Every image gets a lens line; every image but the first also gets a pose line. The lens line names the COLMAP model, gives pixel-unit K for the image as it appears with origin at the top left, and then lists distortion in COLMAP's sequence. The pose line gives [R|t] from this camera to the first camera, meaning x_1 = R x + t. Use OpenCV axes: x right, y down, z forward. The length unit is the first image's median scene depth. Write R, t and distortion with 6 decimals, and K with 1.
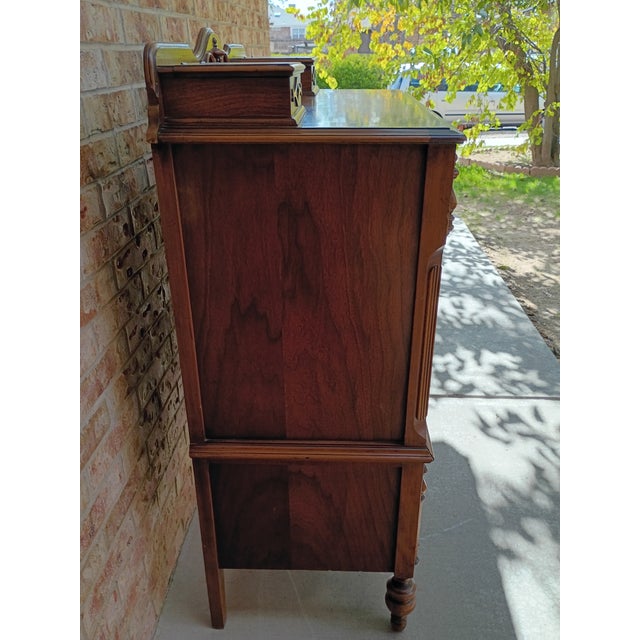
lens RADIAL K [[553.5, 0, 324.0], [0, 553.5, 315.7], [0, 0, 1]] dist [0.054566, -0.063940]
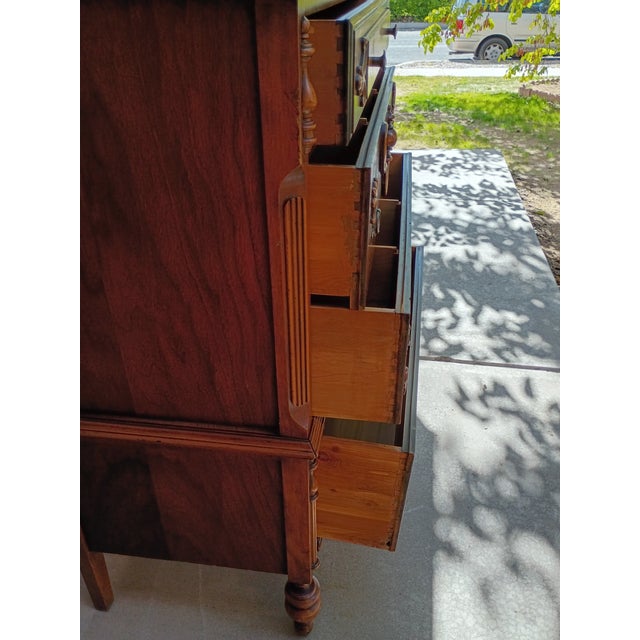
lens RADIAL K [[554.7, 0, 326.3], [0, 554.7, 321.8], [0, 0, 1]] dist [0.058367, -0.081027]
pose [[0.994478, 0.054017, -0.089981, 0.142749], [-0.043269, 0.992143, 0.117389, -0.008602], [0.095615, -0.112847, 0.989001, 0.136683]]
